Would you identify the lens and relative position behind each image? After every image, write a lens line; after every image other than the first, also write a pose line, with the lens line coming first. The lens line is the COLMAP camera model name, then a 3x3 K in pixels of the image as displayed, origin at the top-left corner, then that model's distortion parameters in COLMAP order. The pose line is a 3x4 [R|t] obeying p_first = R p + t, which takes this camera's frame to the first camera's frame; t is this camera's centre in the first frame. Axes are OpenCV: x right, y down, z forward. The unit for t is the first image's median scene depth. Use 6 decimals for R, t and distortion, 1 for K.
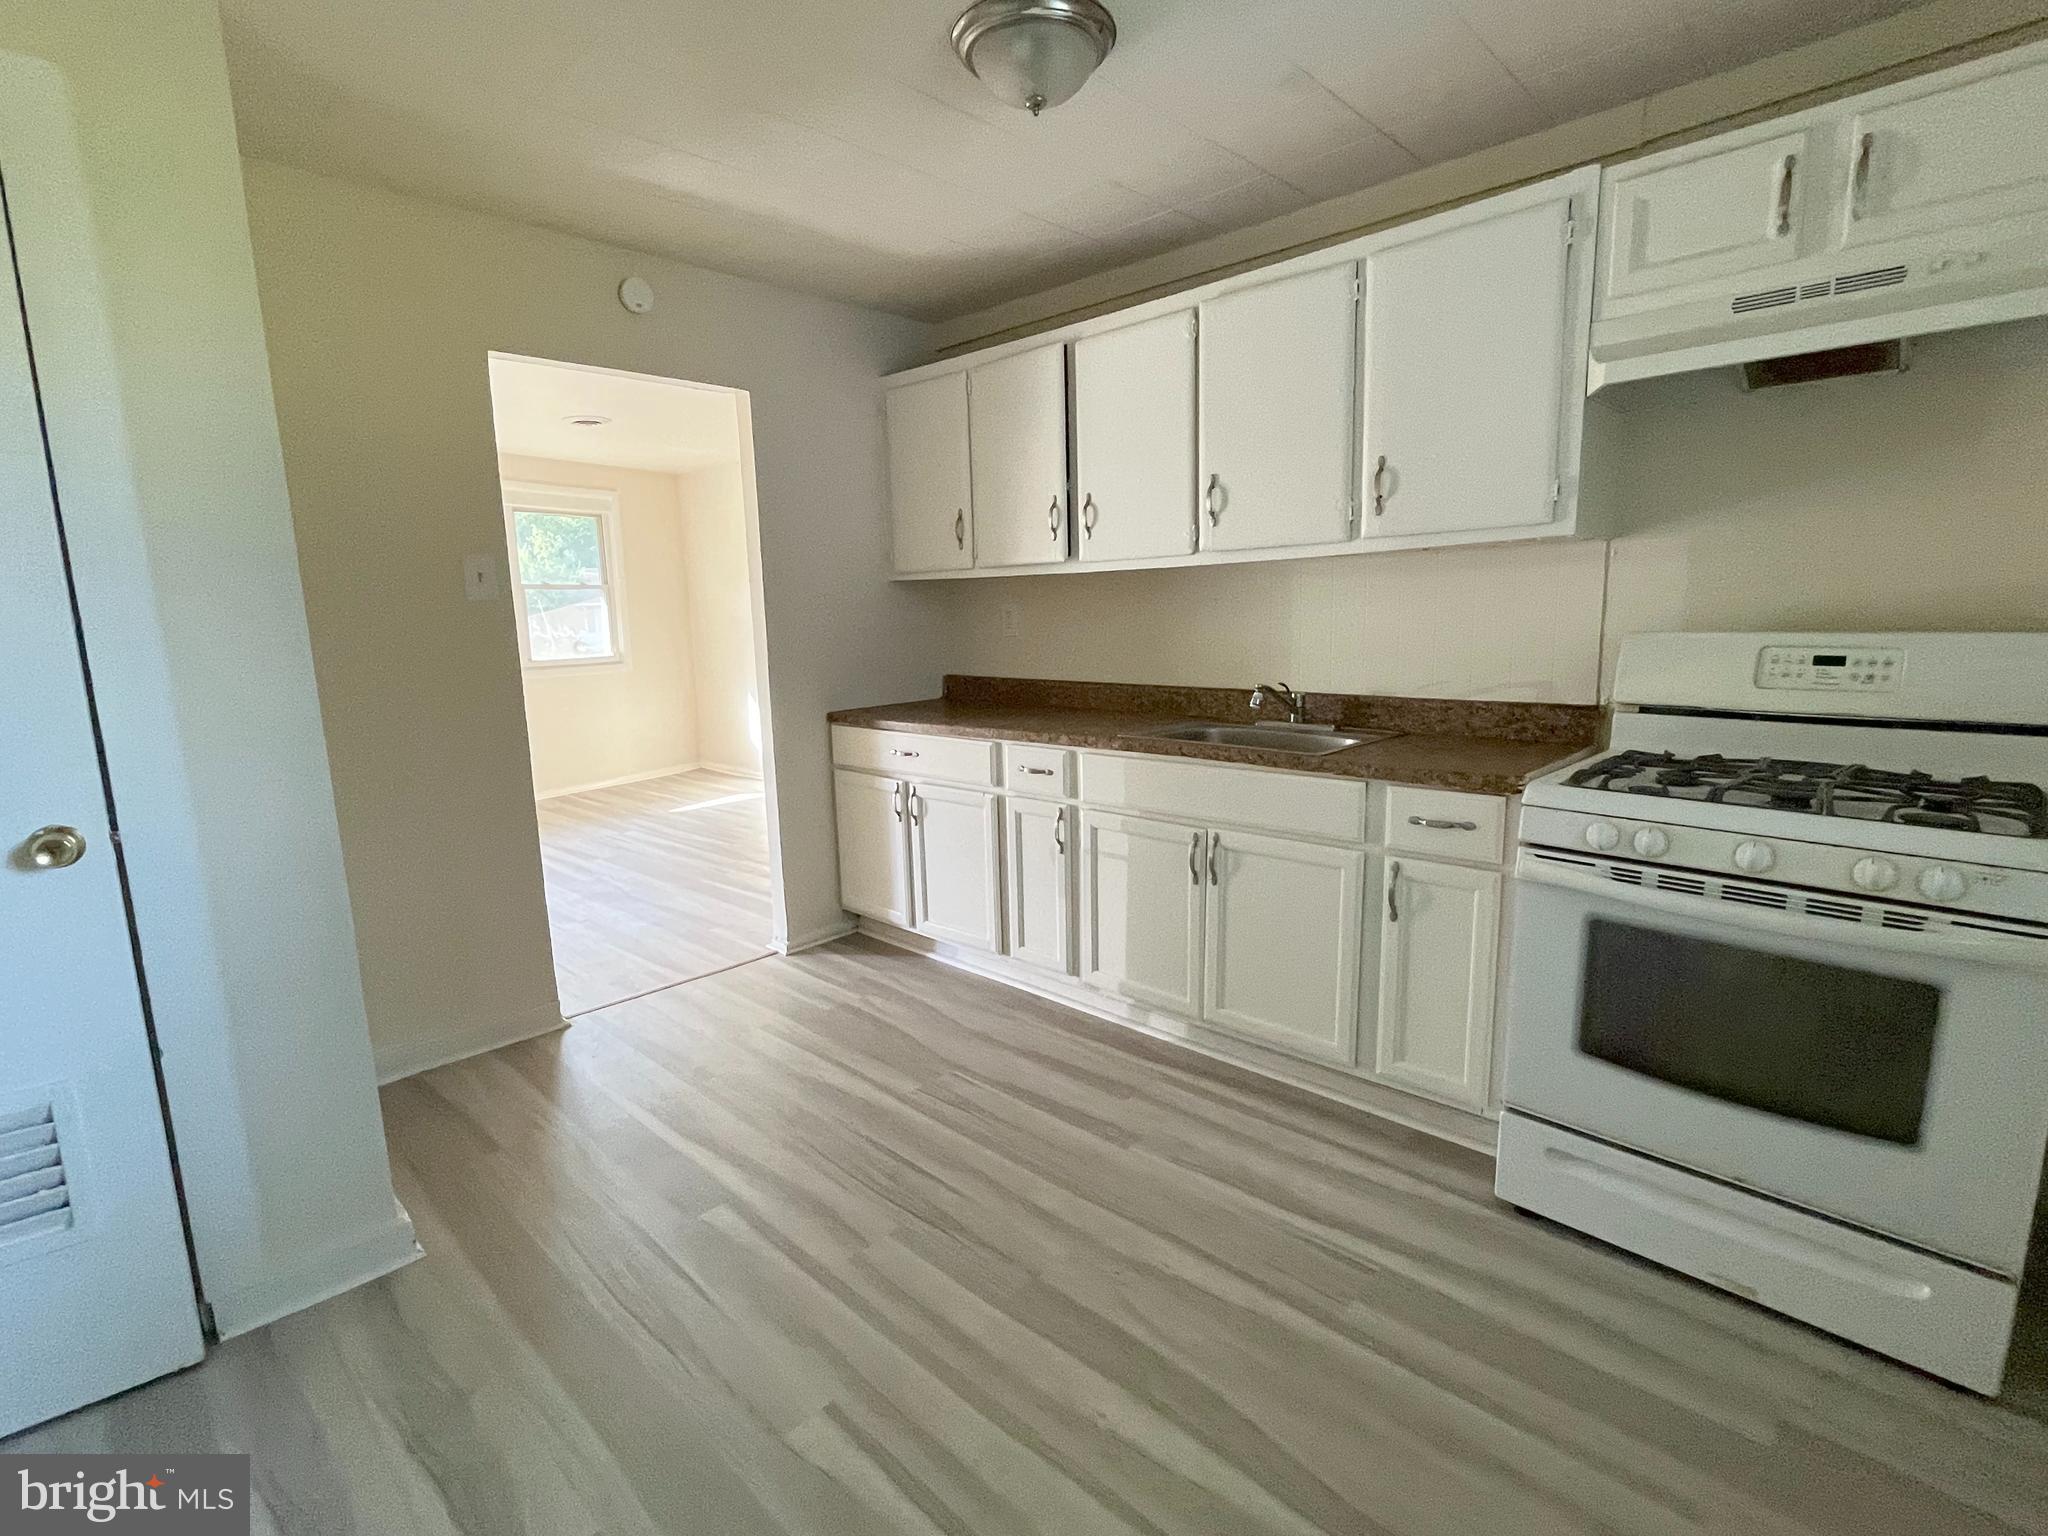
lens RADIAL K [[967.3, 0, 1029.0], [0, 967.3, 776.1], [0, 0, 1]] dist [-0.010838, 0.003925]
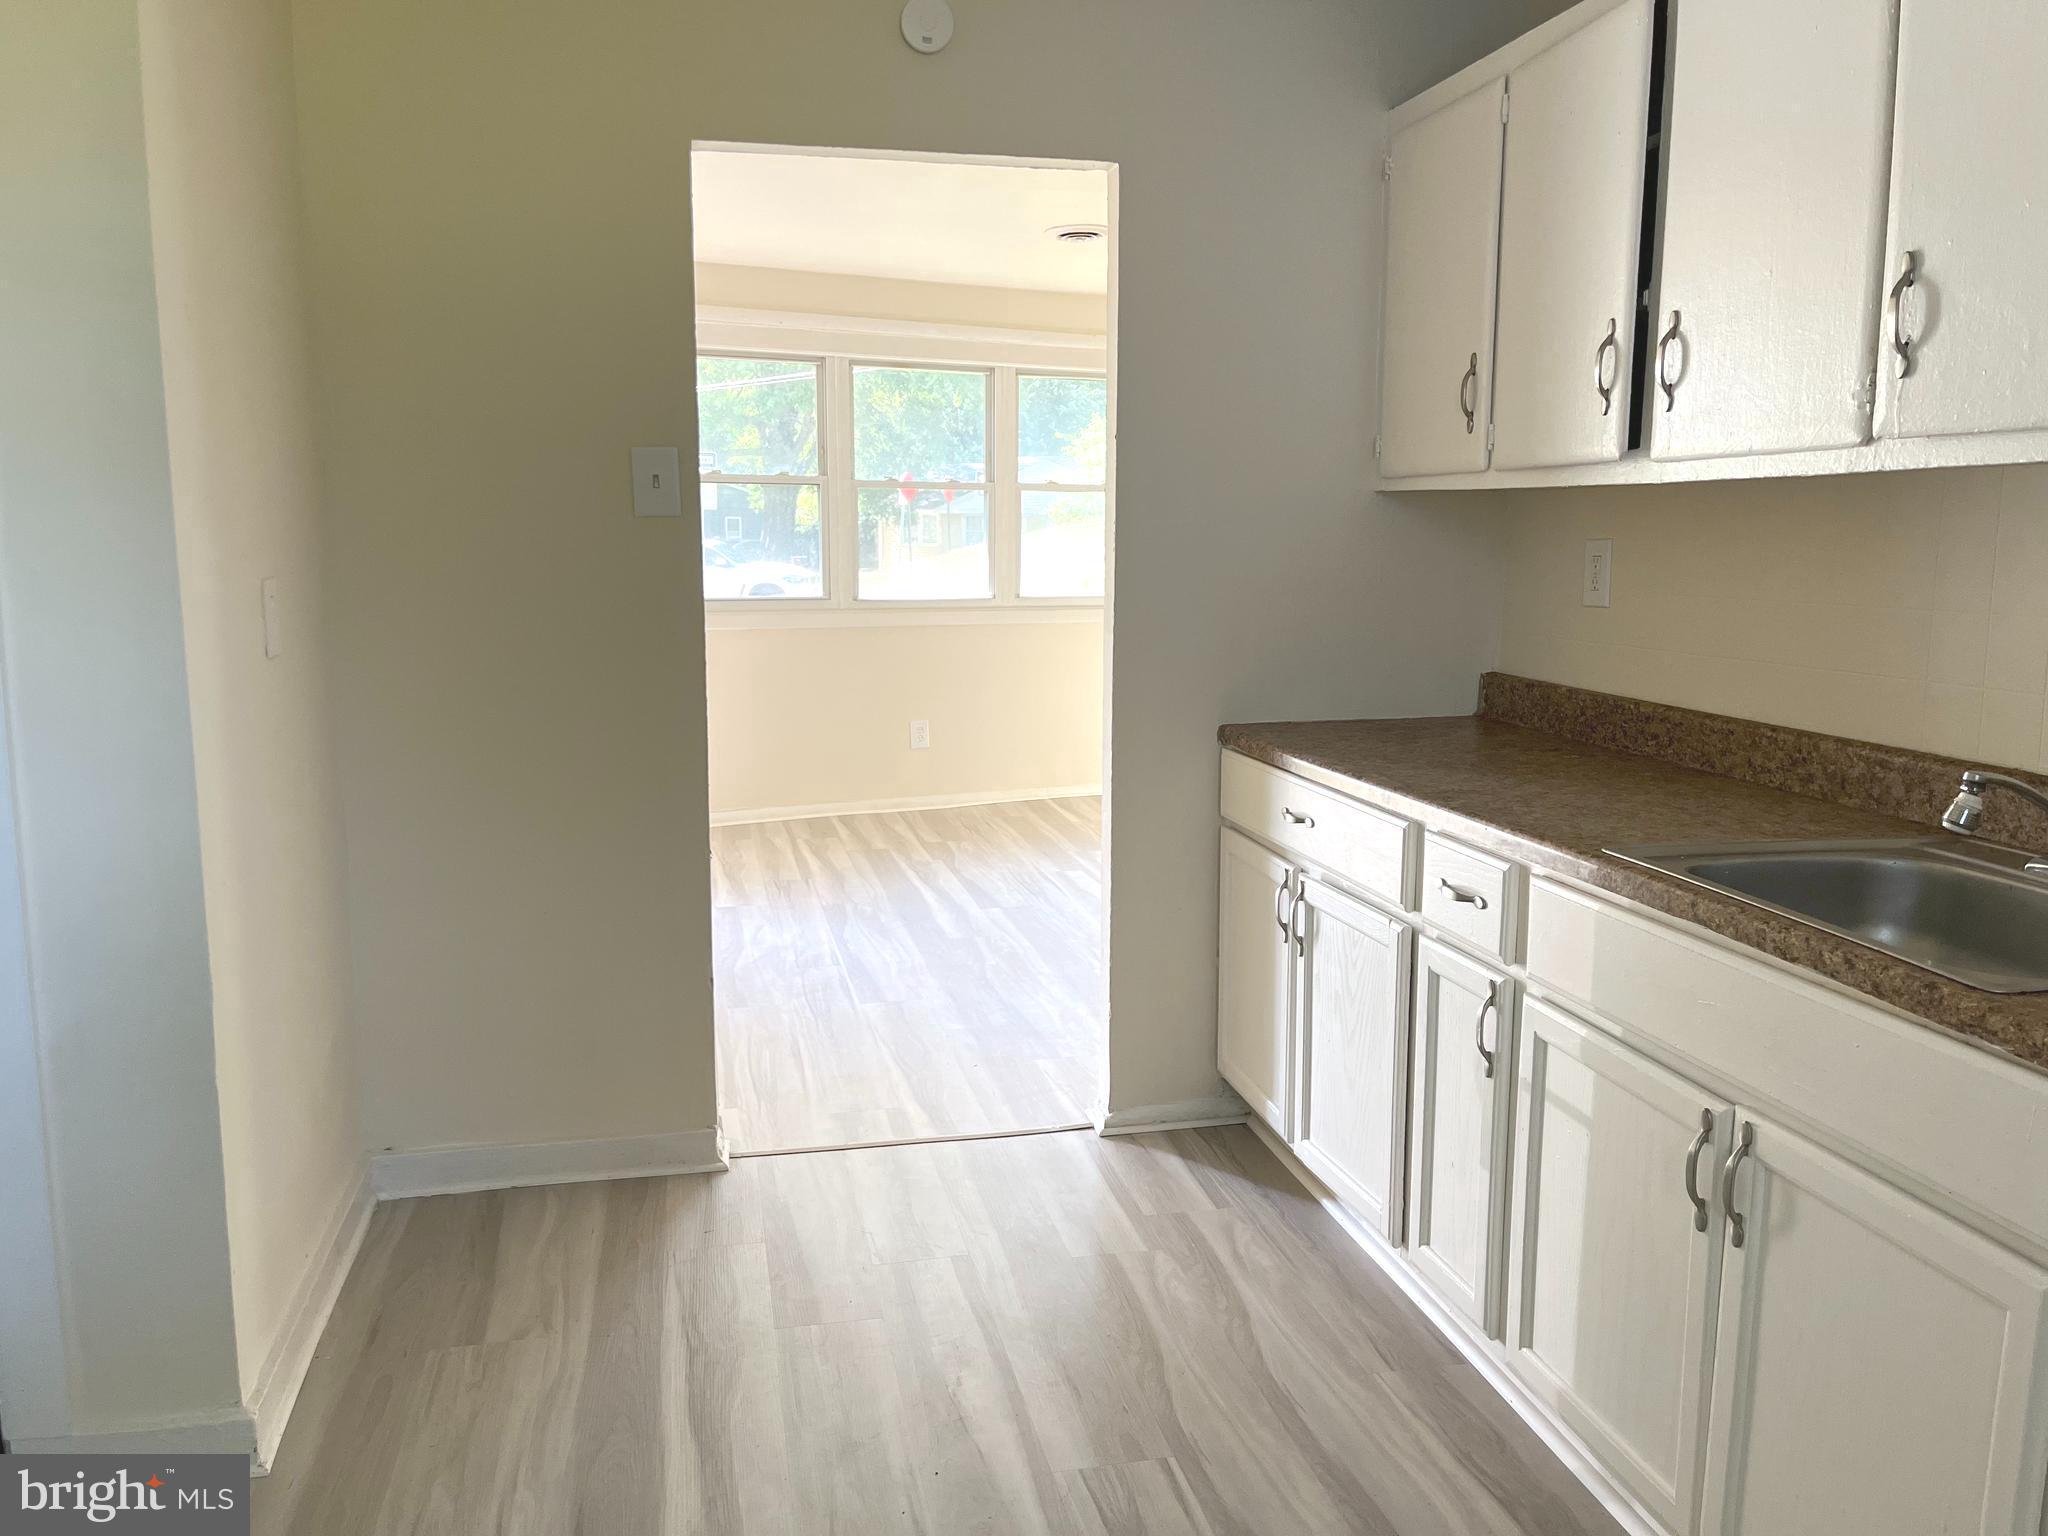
lens RADIAL K [[1570.4, 0, 1027.7], [0, 1570.4, 753.9], [0, 0, 1]] dist [0.055143, -0.061048]
pose [[0.823808, 0.108492, -0.556389, 0.250948], [-0.121261, 0.992522, 0.013992, -0.057836], [0.553747, 0.055942, 0.830804, 0.217929]]
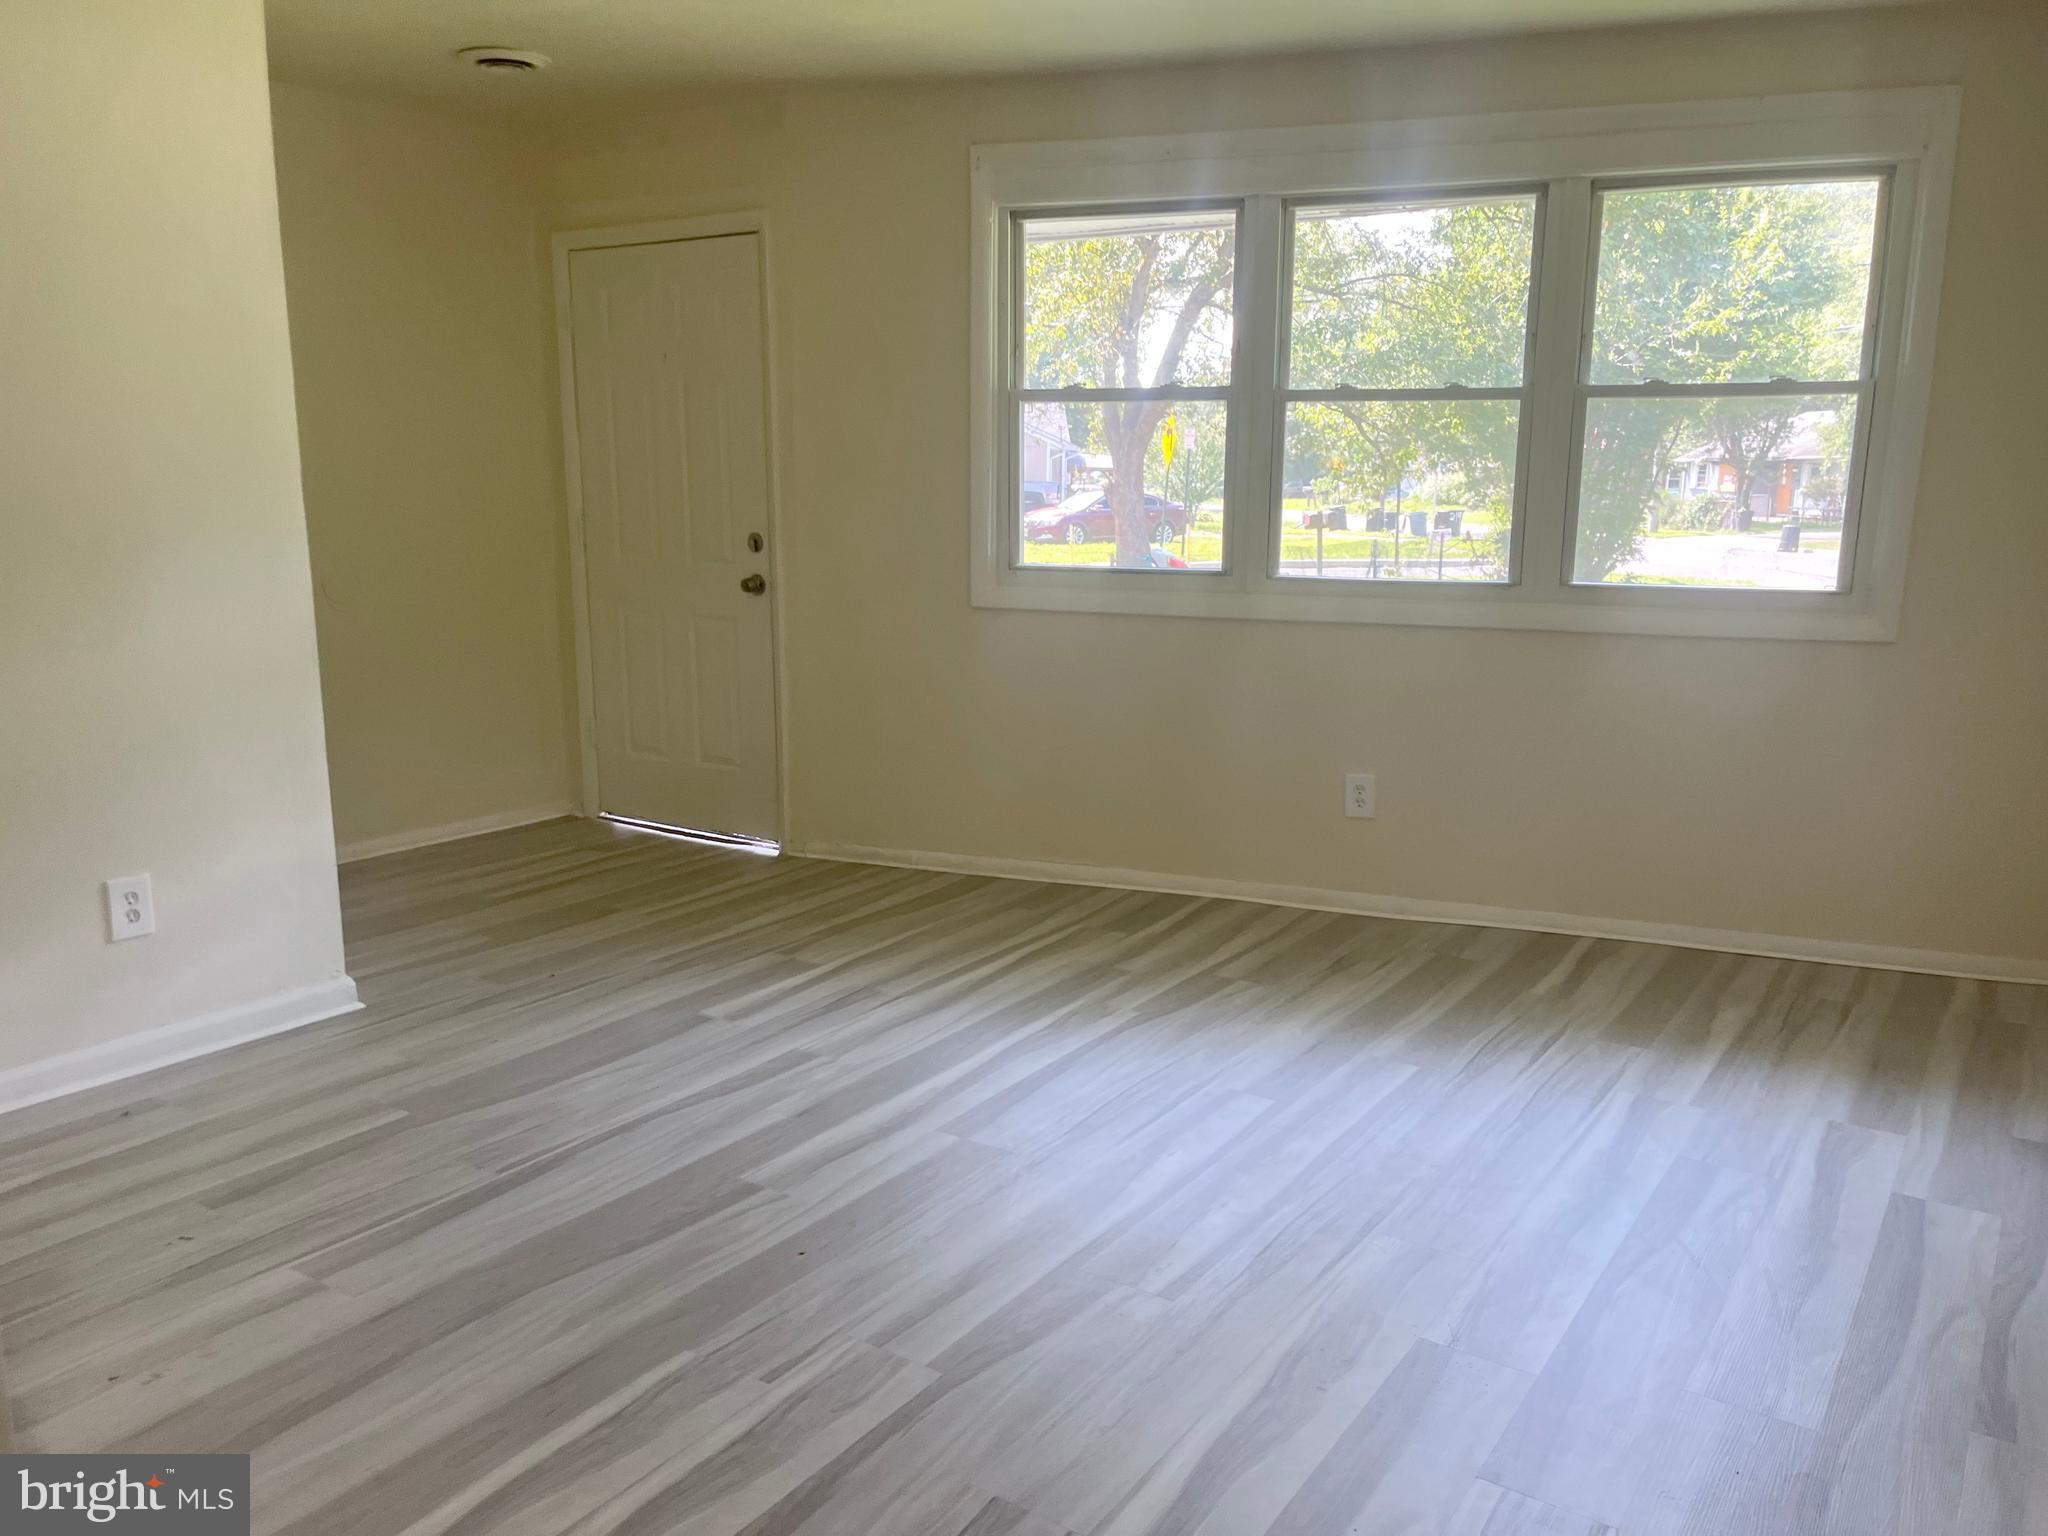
lens RADIAL K [[1570.4, 0, 1034.7], [0, 1570.4, 786.8], [0, 0, 1]] dist [0.055143, -0.061048]
pose [[0.166590, 0.223075, -0.960461, 0.179891], [-0.183418, 0.964082, 0.192103, -0.277172], [0.968817, 0.144163, 0.201522, 1.512579]]
